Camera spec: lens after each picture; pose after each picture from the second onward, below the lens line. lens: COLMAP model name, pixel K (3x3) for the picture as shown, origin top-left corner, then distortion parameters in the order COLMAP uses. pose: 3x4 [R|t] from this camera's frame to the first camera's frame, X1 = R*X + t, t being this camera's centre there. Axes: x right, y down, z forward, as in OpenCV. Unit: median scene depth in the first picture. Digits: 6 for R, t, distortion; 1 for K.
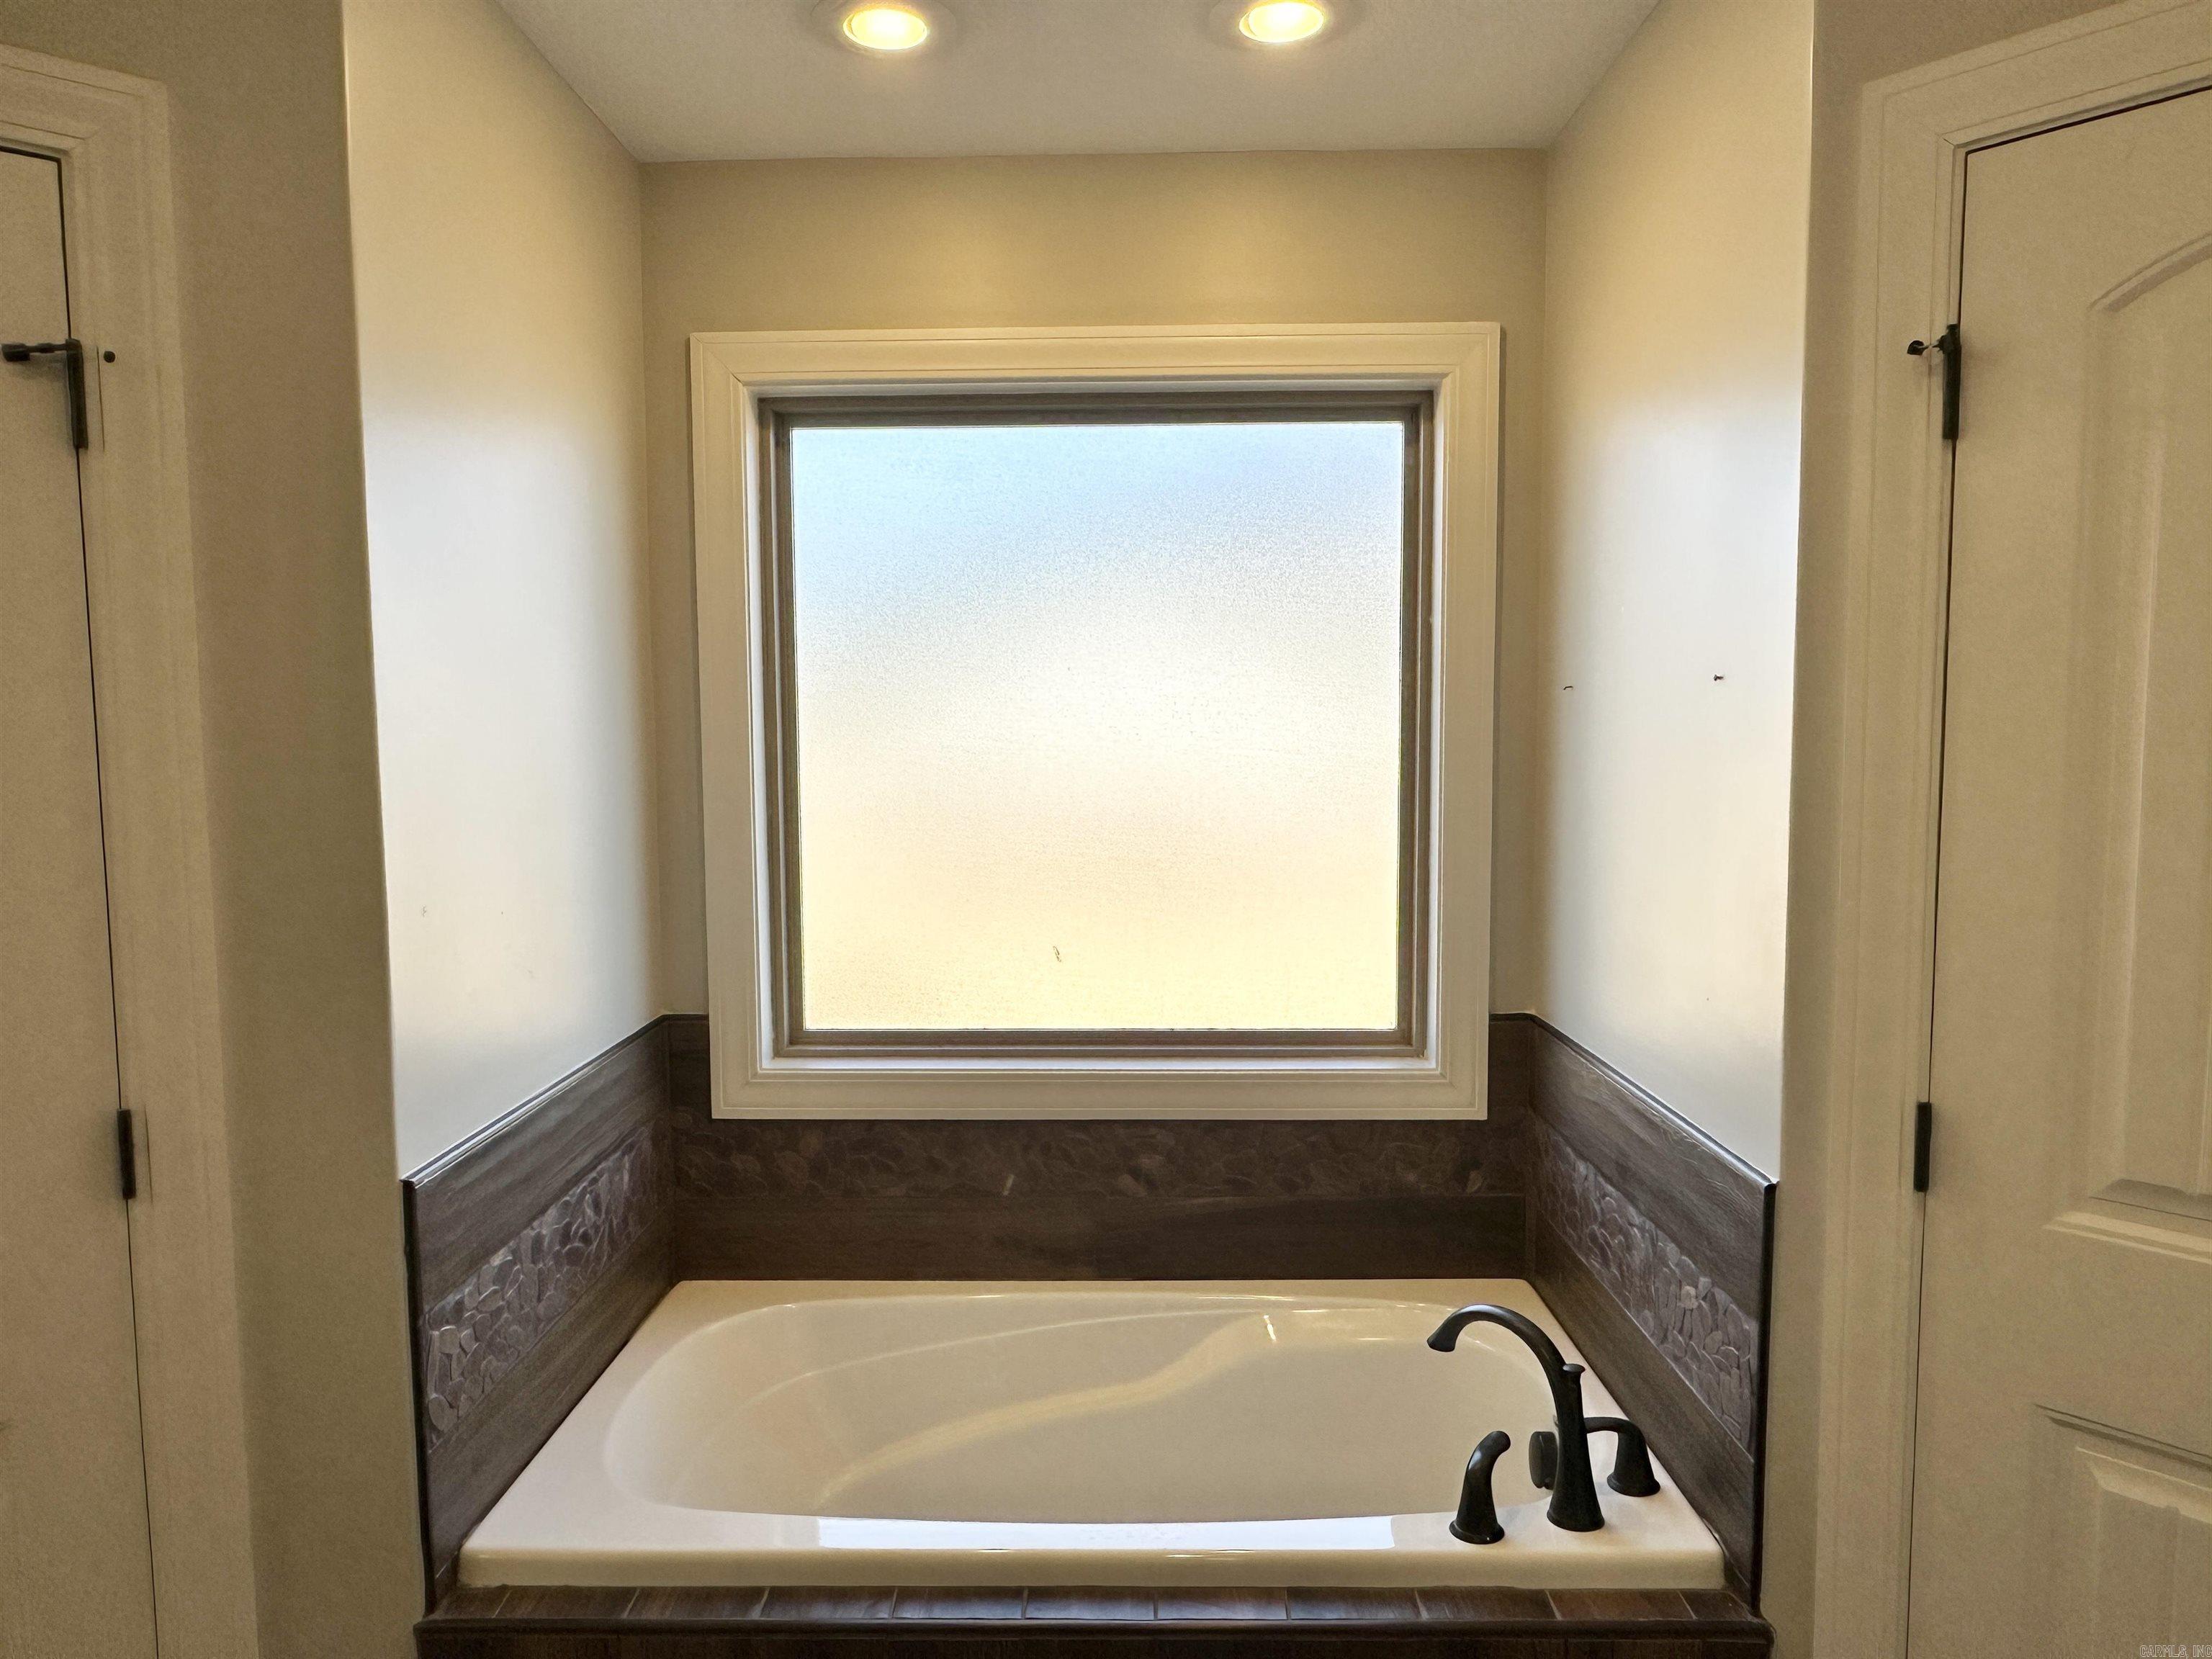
lens RADIAL K [[1505.1, 0, 1090.1], [0, 1505.1, 861.9], [0, 0, 1]] dist [-0.003988, 0.001692]
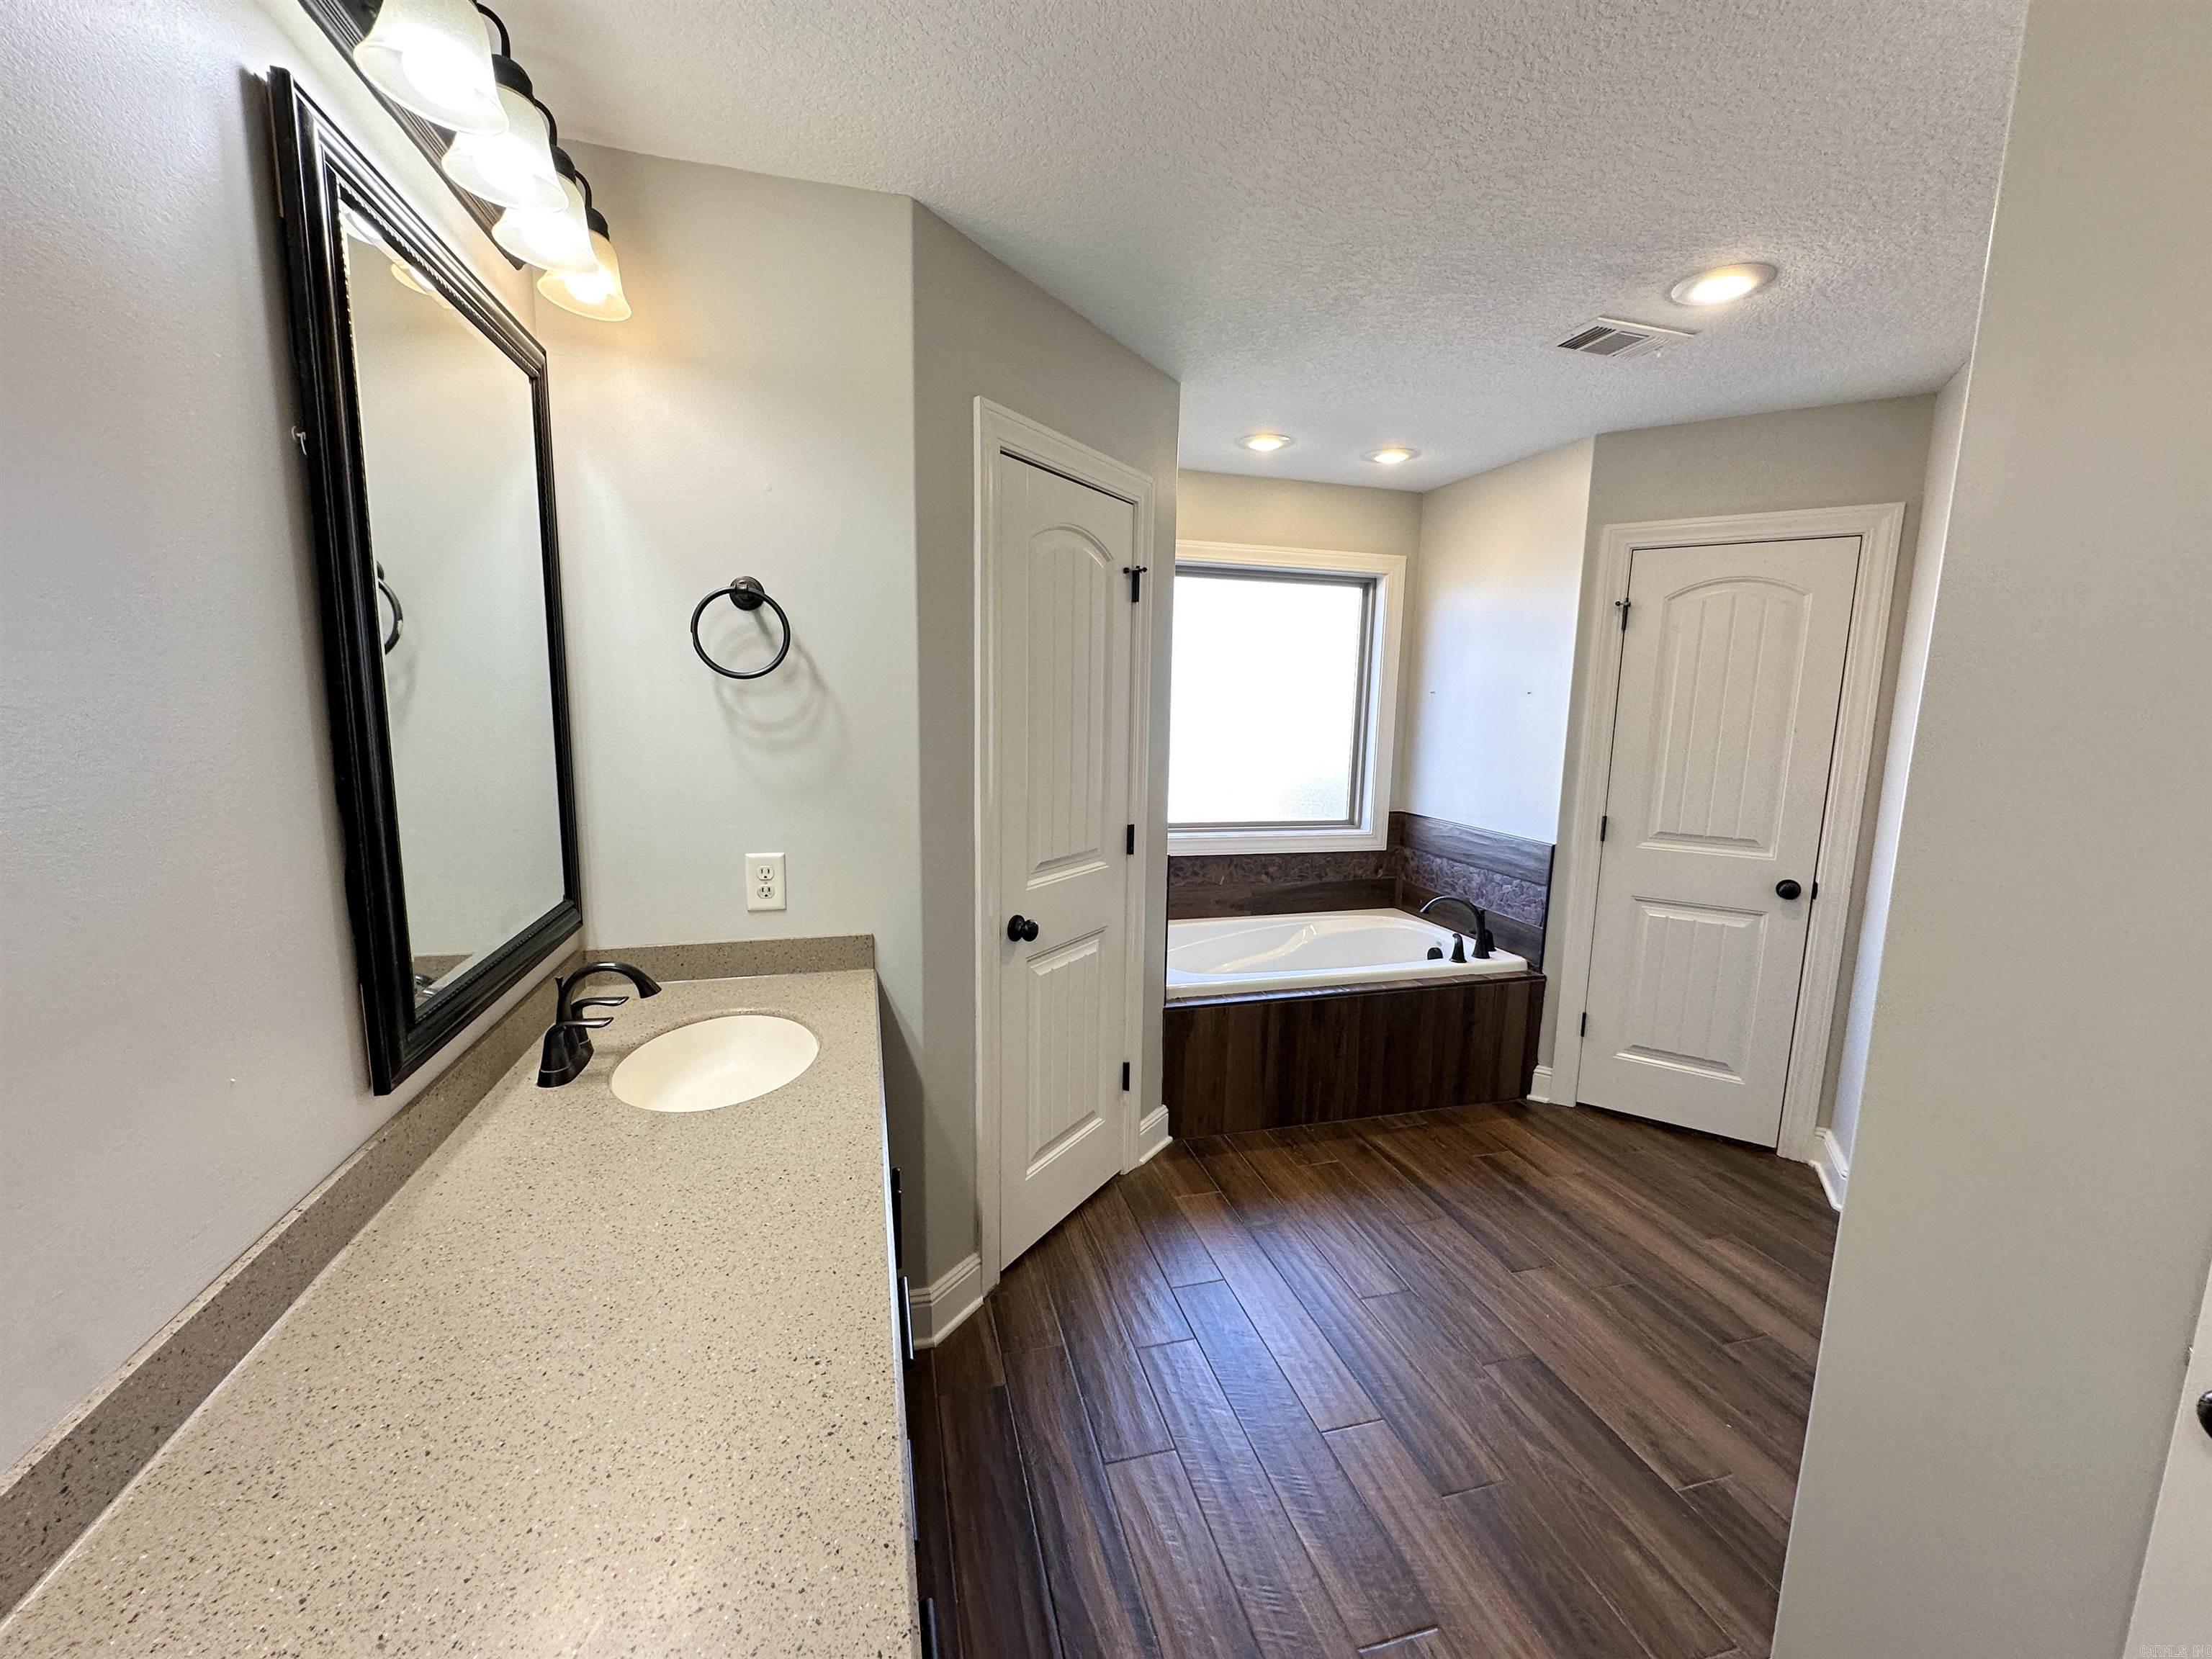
lens RADIAL K [[878.4, 0, 1102.7], [0, 878.4, 829.6], [0, 0, 1]] dist [-0.003684, -0.000122]
pose [[0.957952, -0.014901, 0.286542, -0.682277], [-0.002064, 0.998267, 0.058813, 0.041228], [-0.286922, -0.056932, 0.956261, -0.373477]]
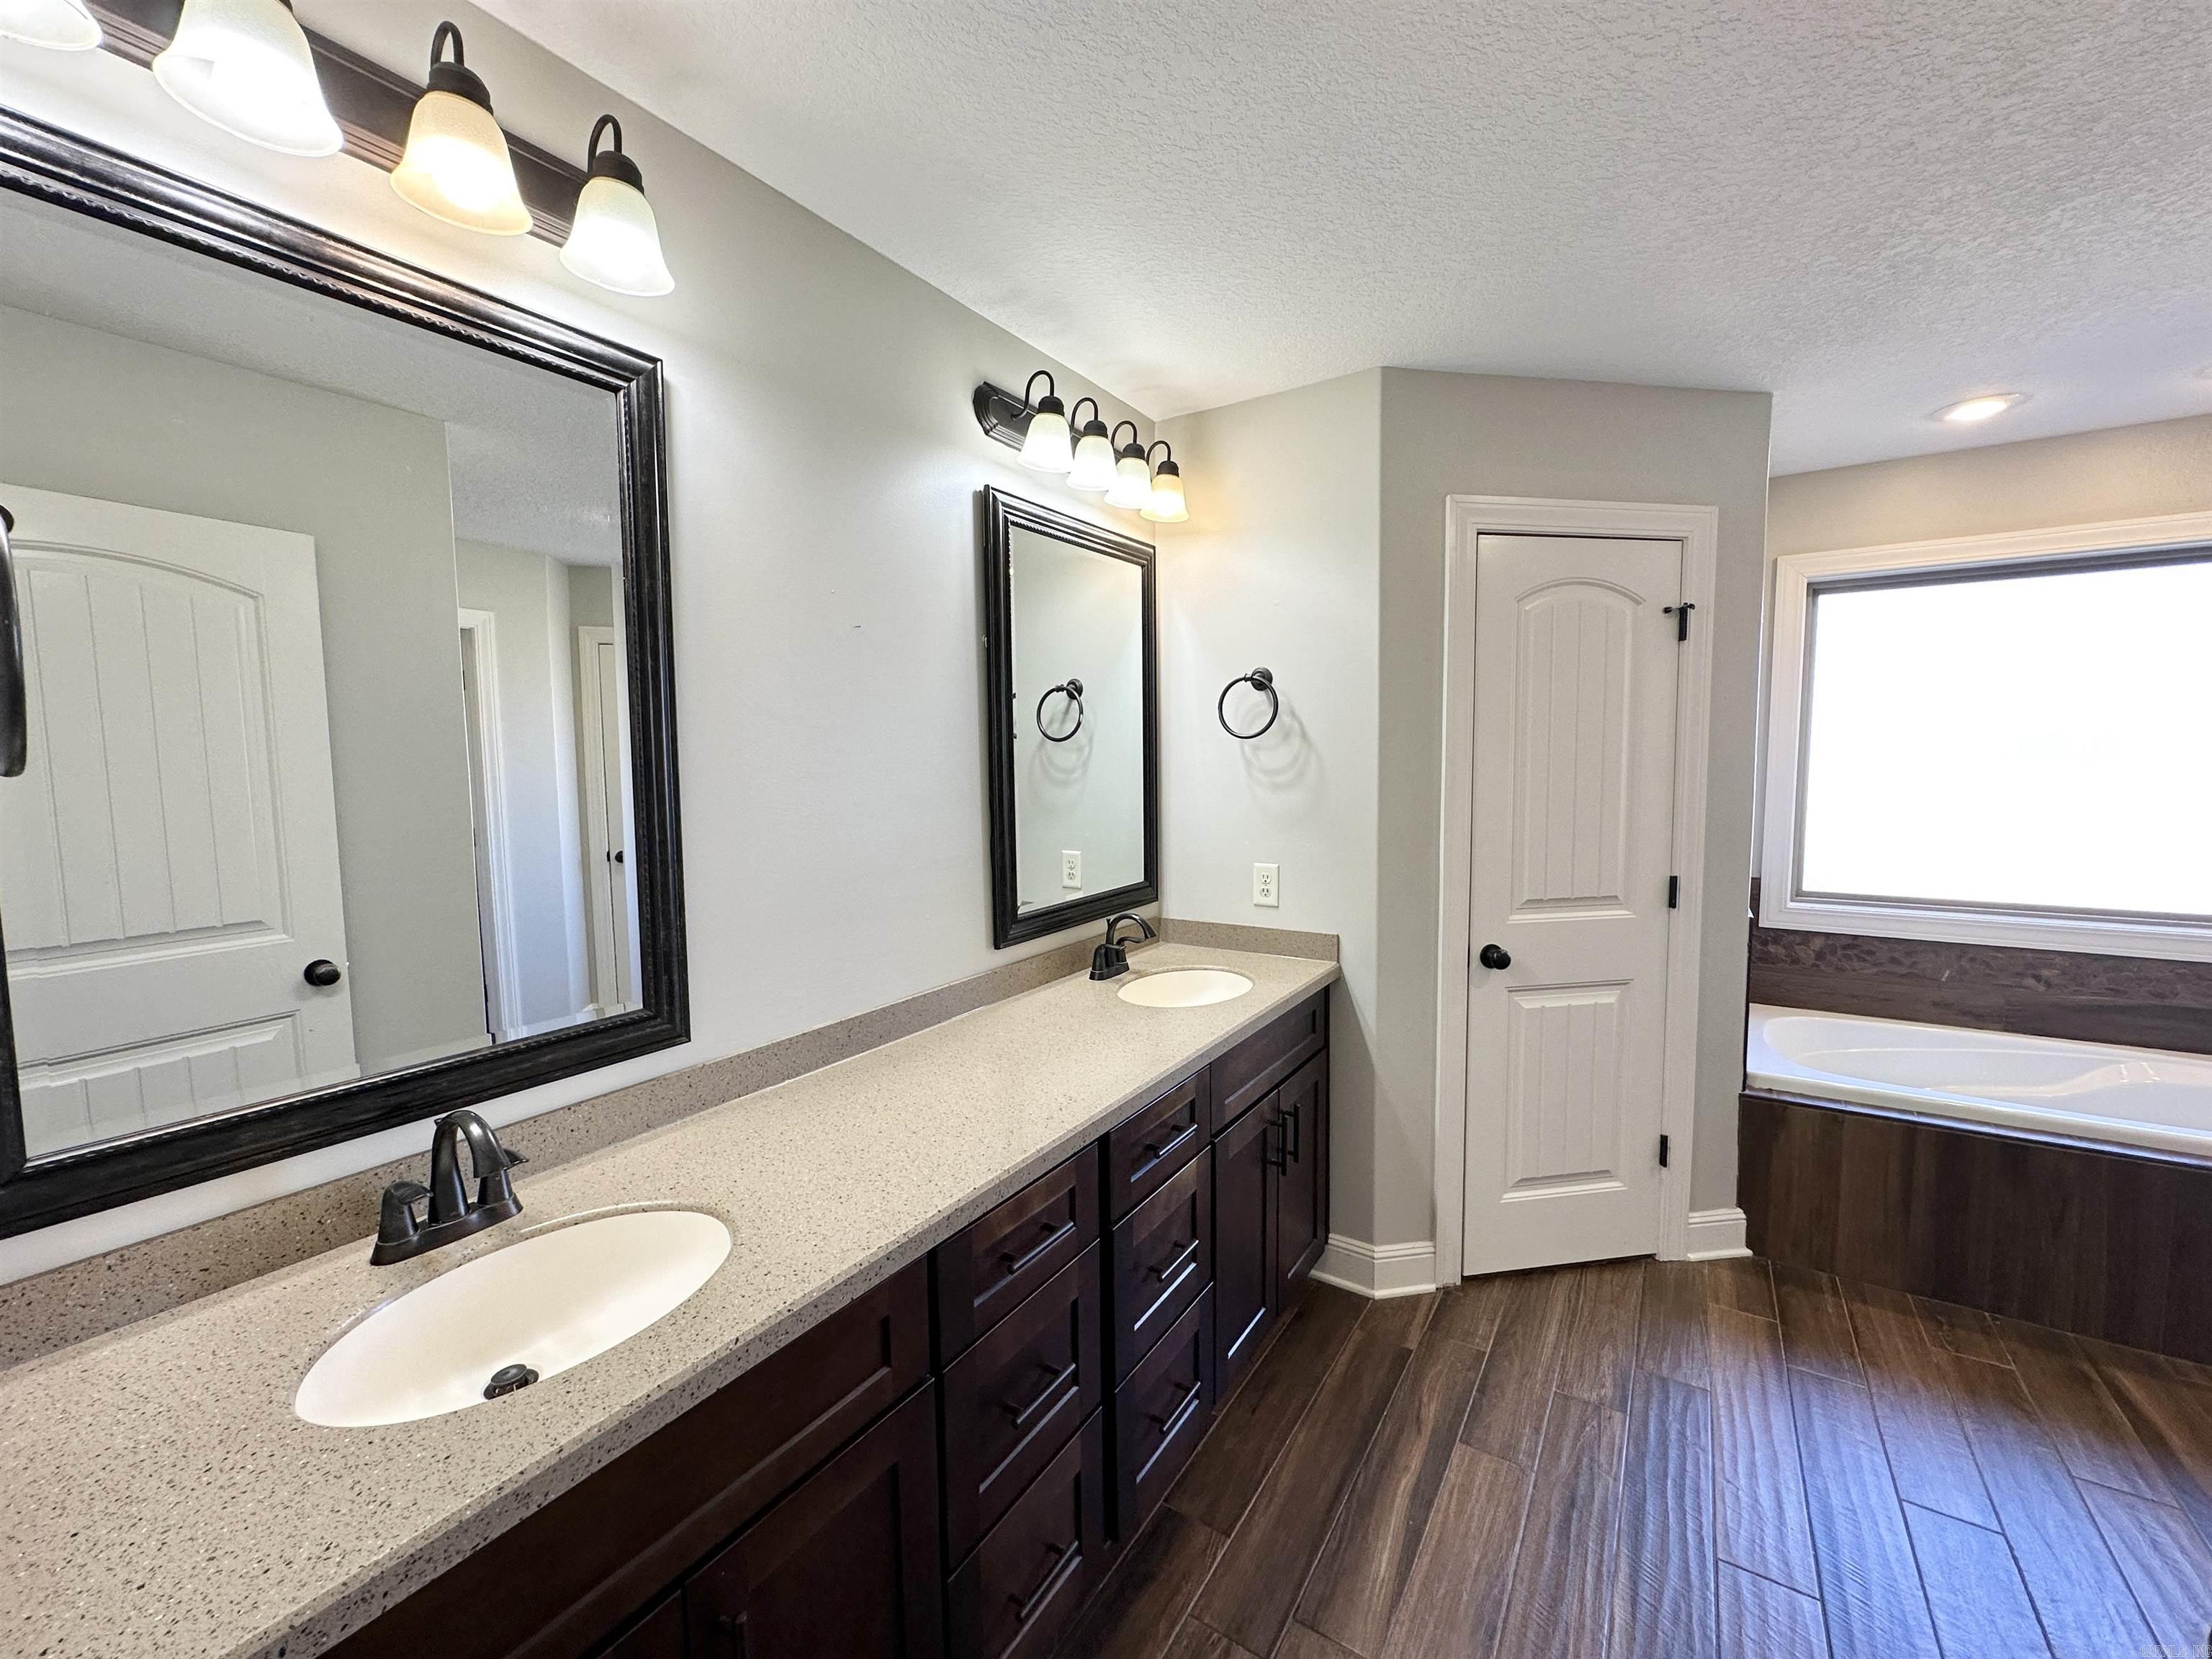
lens RADIAL K [[878.4, 0, 1112.6], [0, 878.4, 828.4], [0, 0, 1]] dist [-0.003684, -0.000122]
pose [[0.850260, 0.042197, -0.524669, -0.386523], [-0.043114, 0.999015, 0.010479, 0.059727], [0.524594, 0.013711, 0.851242, -0.534183]]
